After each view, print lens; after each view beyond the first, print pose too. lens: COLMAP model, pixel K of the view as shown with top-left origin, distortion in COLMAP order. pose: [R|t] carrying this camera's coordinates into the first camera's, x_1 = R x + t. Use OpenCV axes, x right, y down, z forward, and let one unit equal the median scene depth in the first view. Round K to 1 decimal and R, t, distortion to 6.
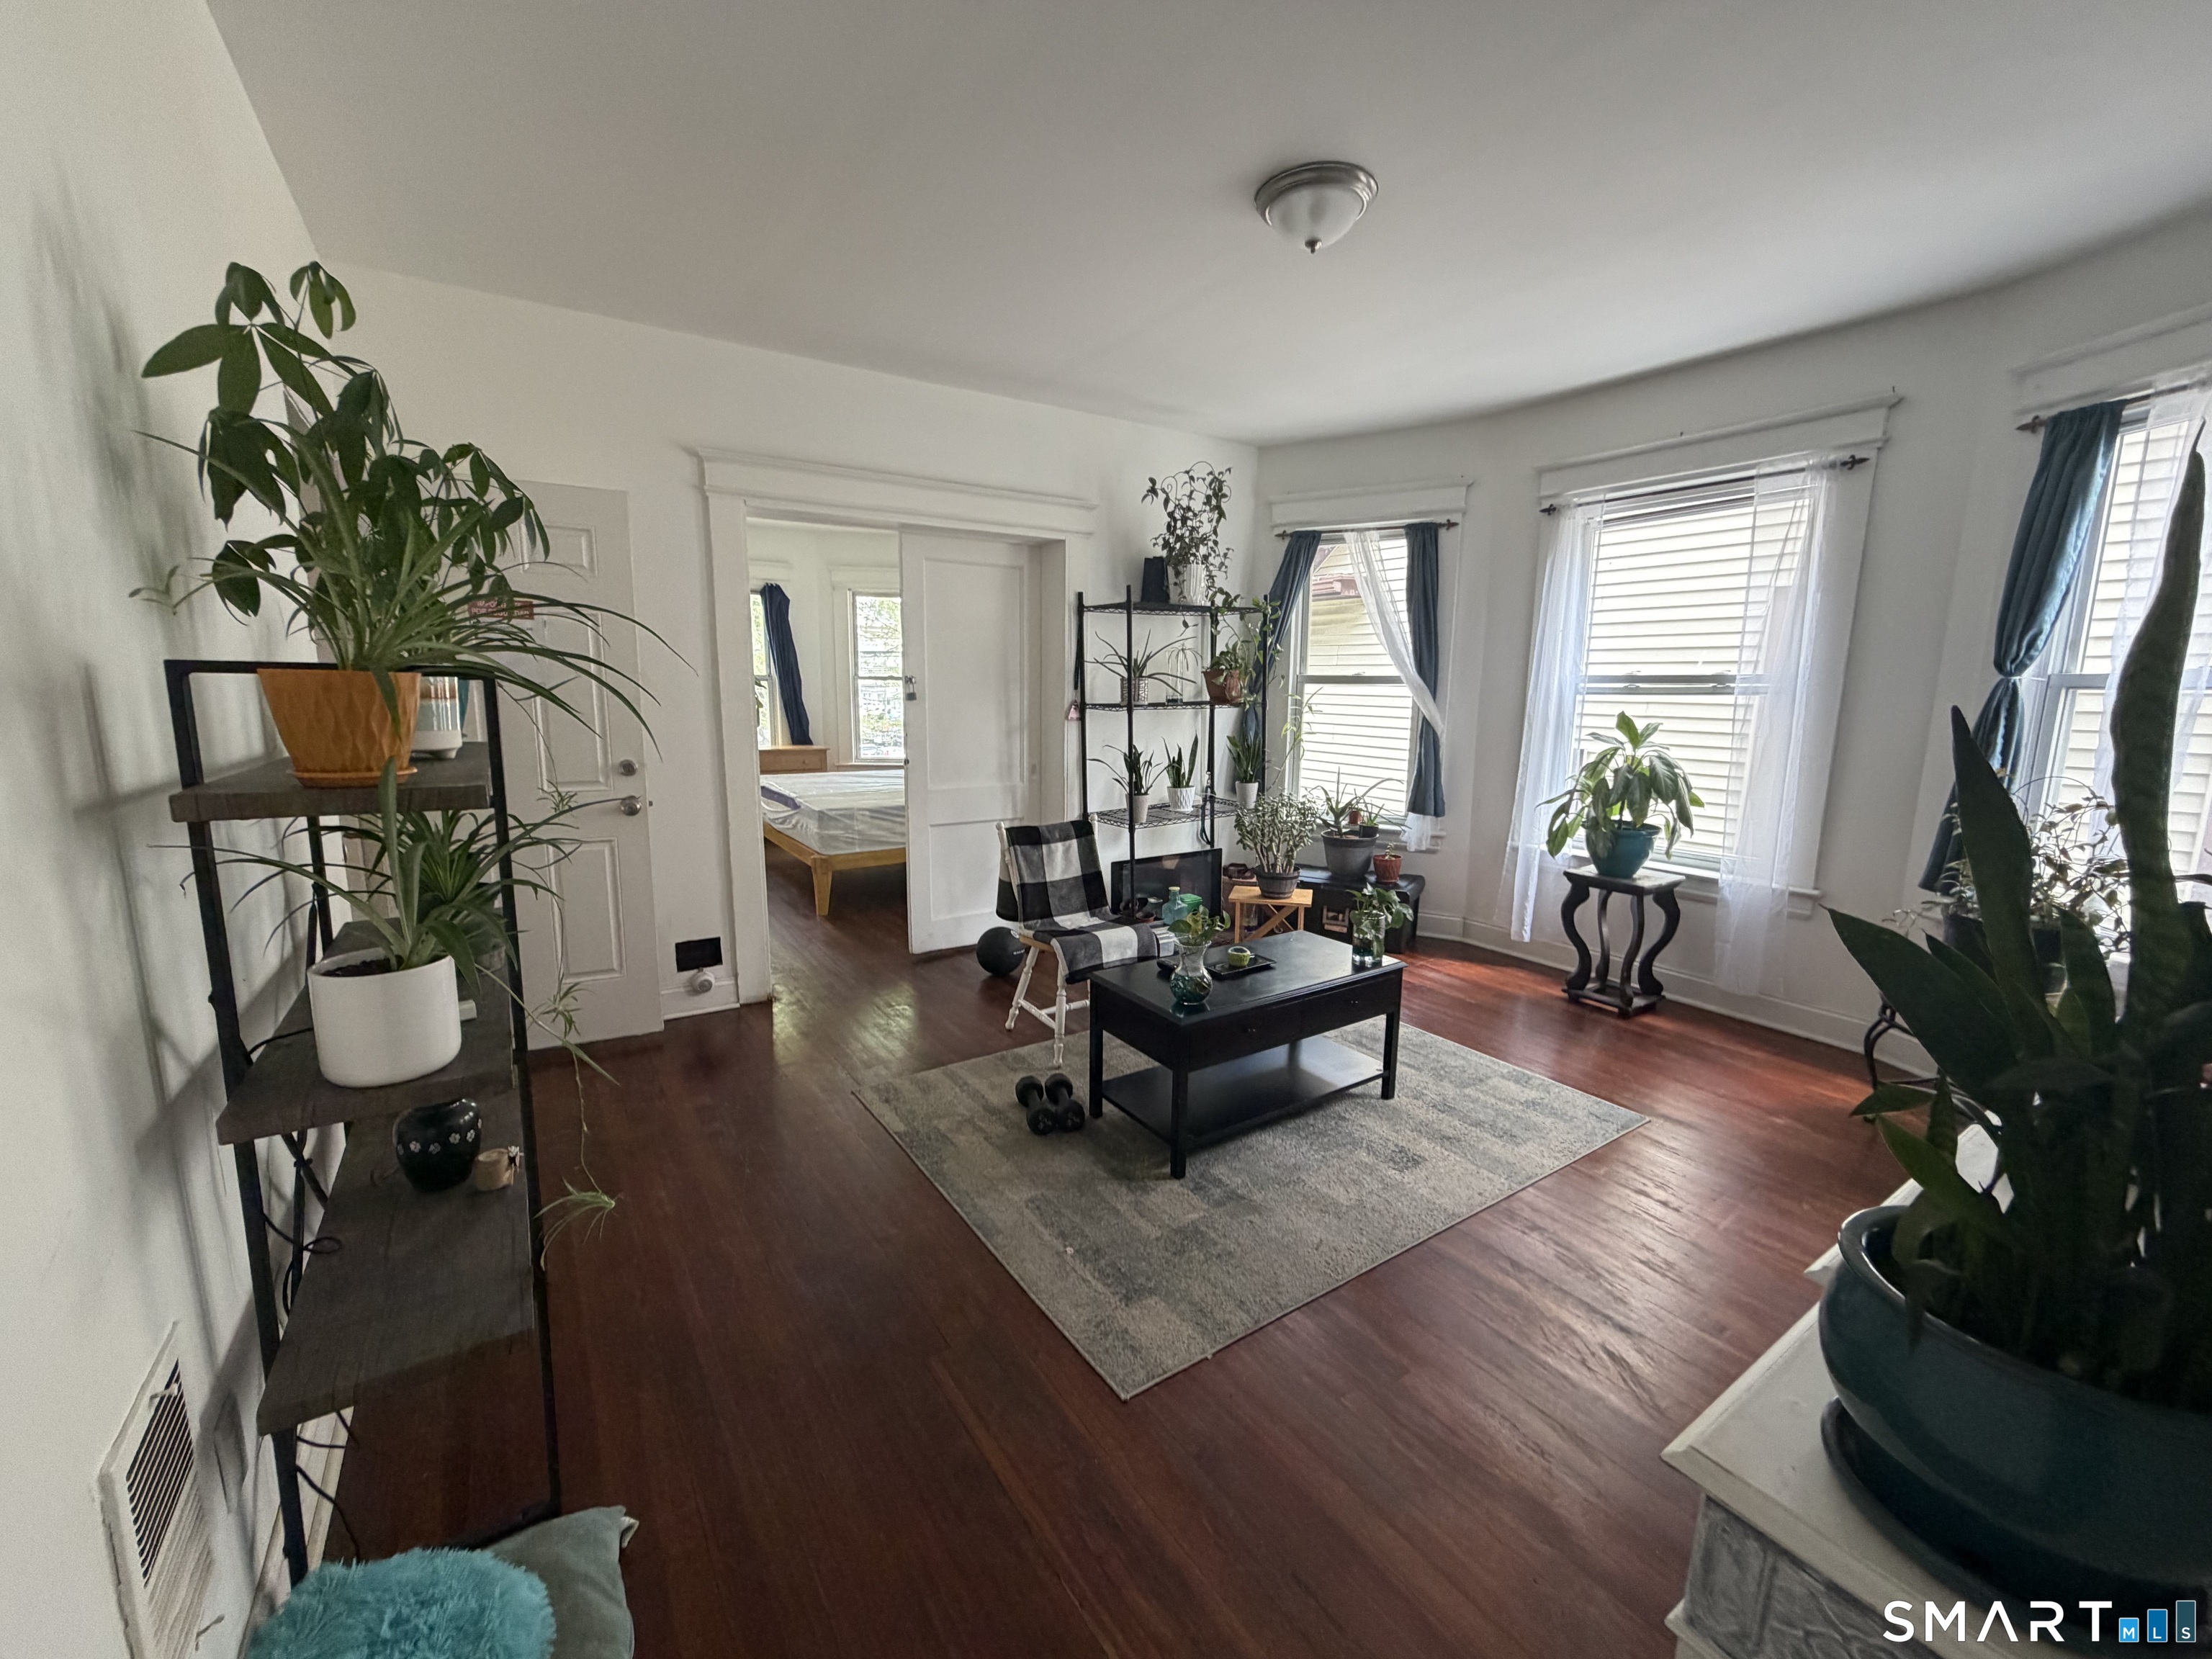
lens RADIAL K [[888.9, 0, 1088.4], [0, 888.9, 825.5], [0, 0, 1]] dist [-0.008572, 0.002350]
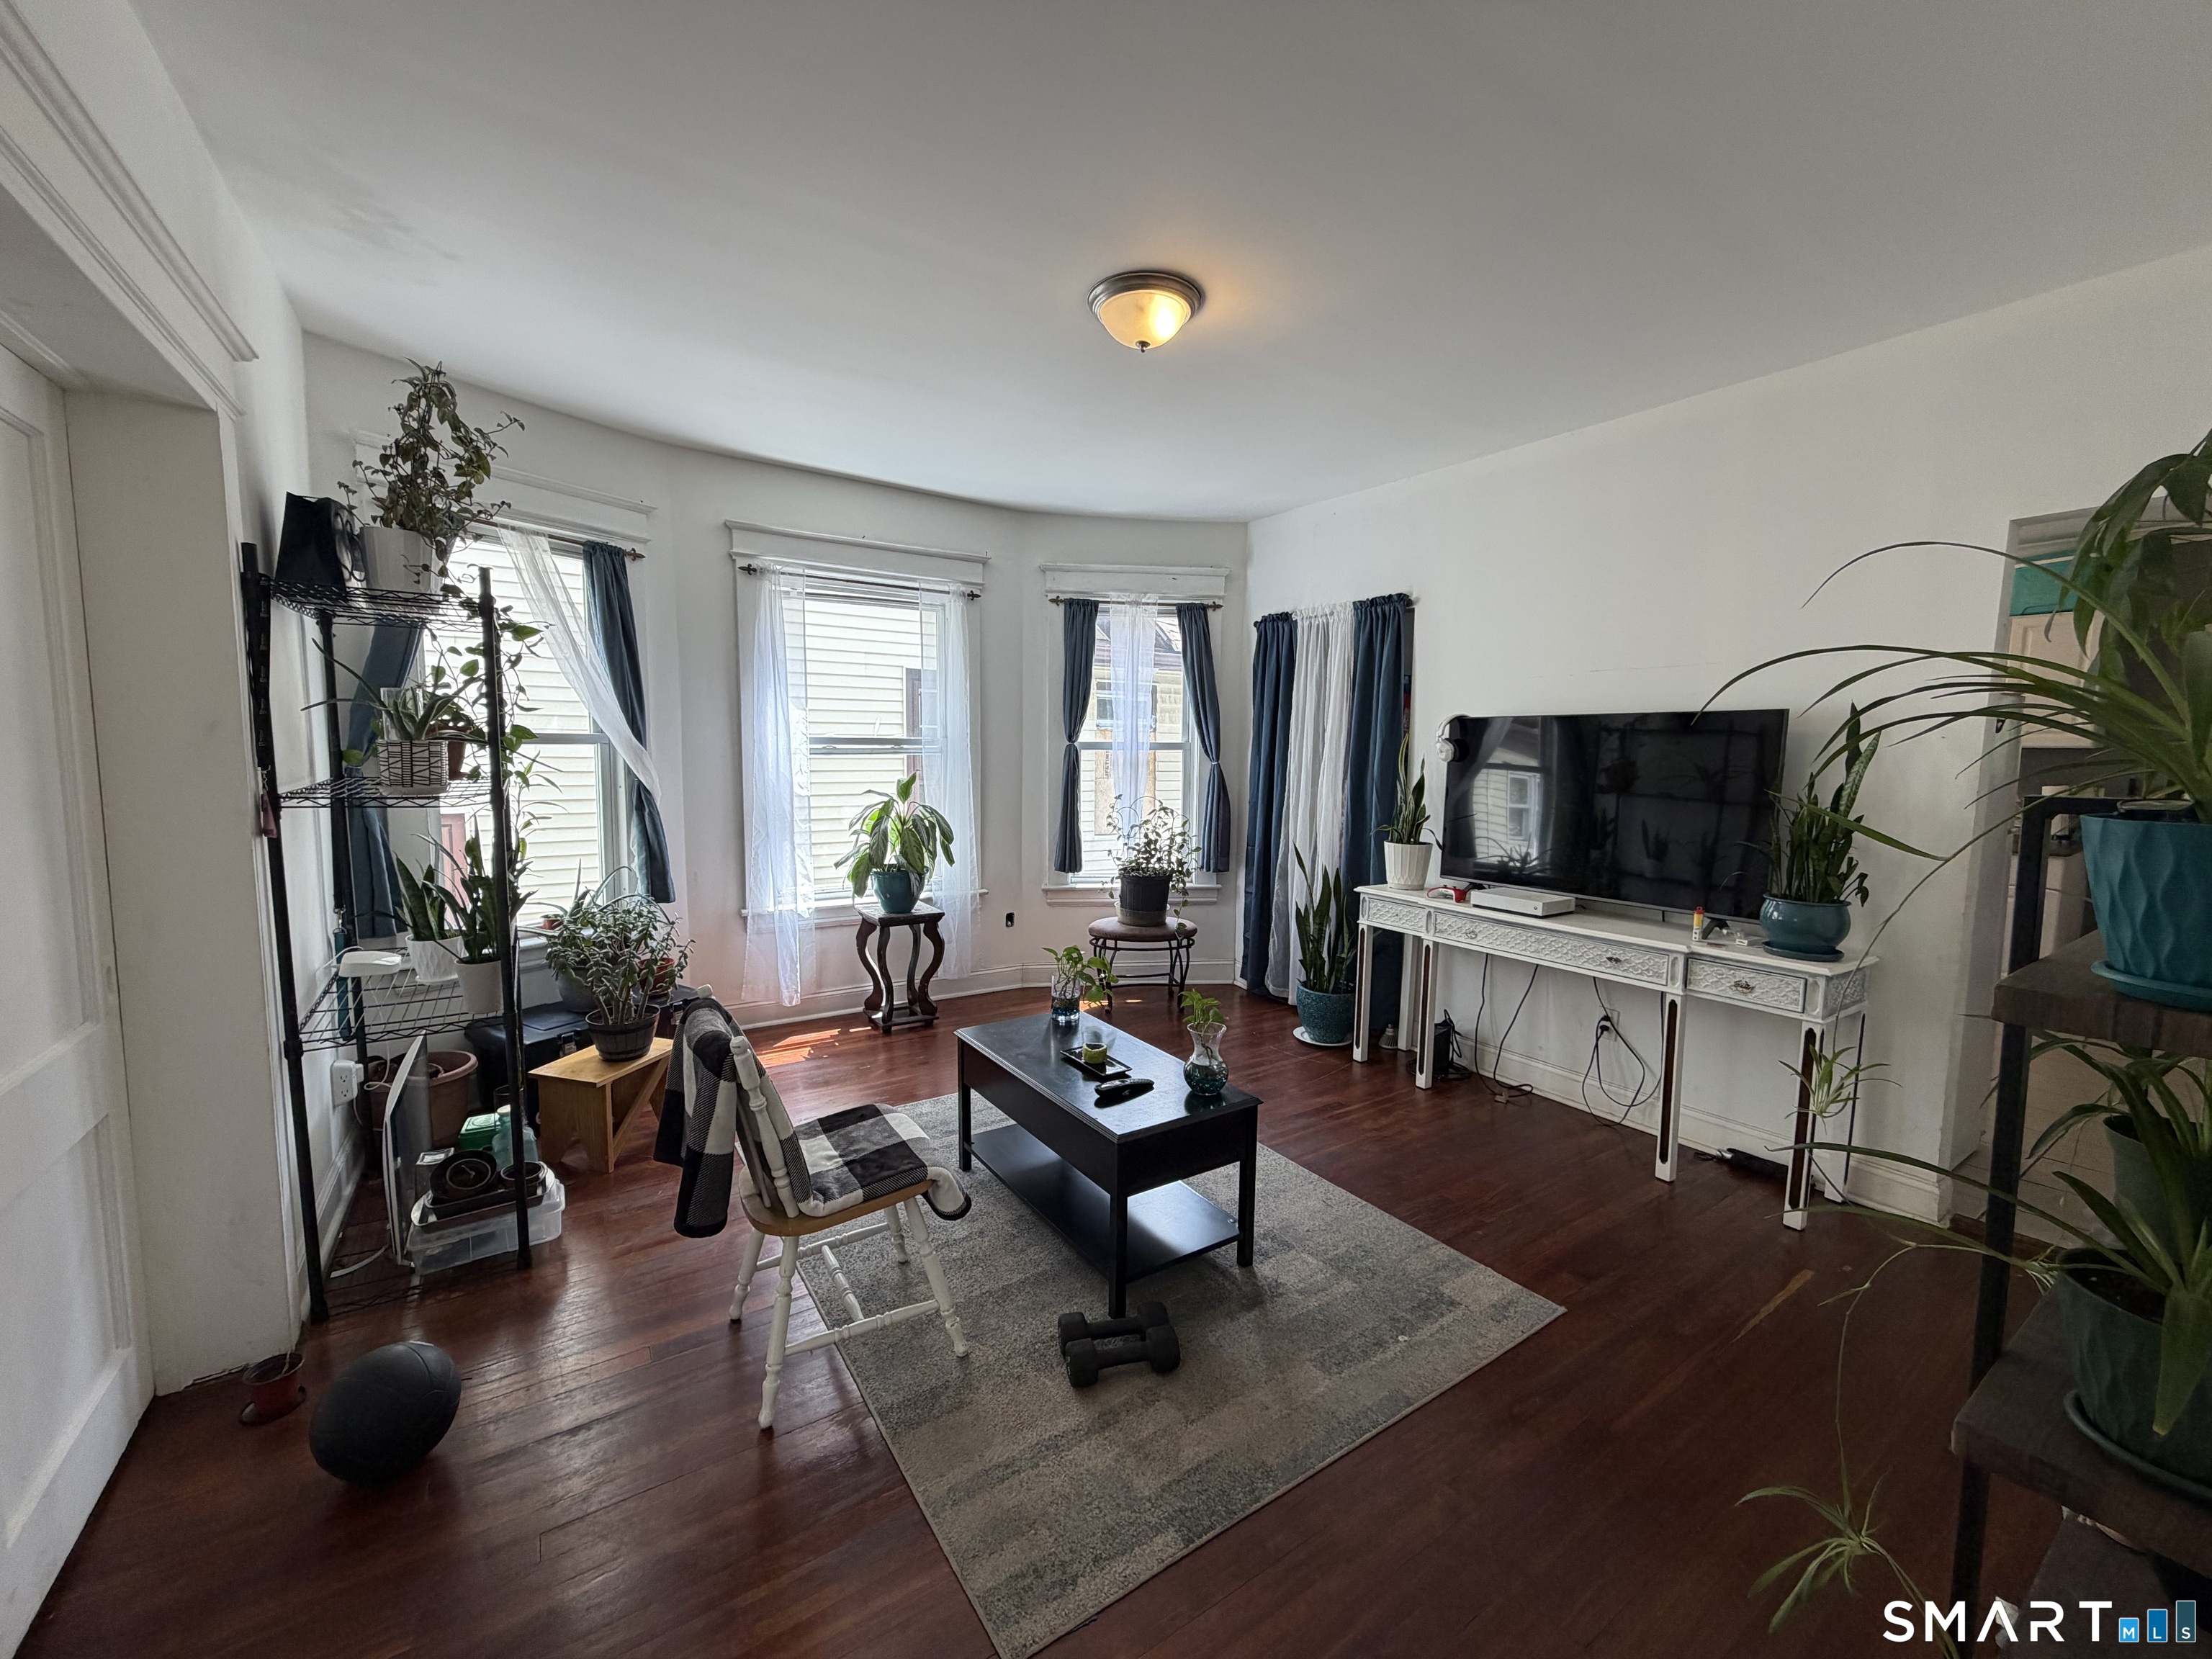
lens RADIAL K [[888.9, 0, 1099.3], [0, 888.9, 831.6], [0, 0, 1]] dist [-0.008572, 0.002350]
pose [[-0.009743, -0.105805, 0.994339, -0.488764], [0.144443, 0.983808, 0.106100, -0.118580], [-0.989465, 0.144659, 0.005698, 0.650673]]
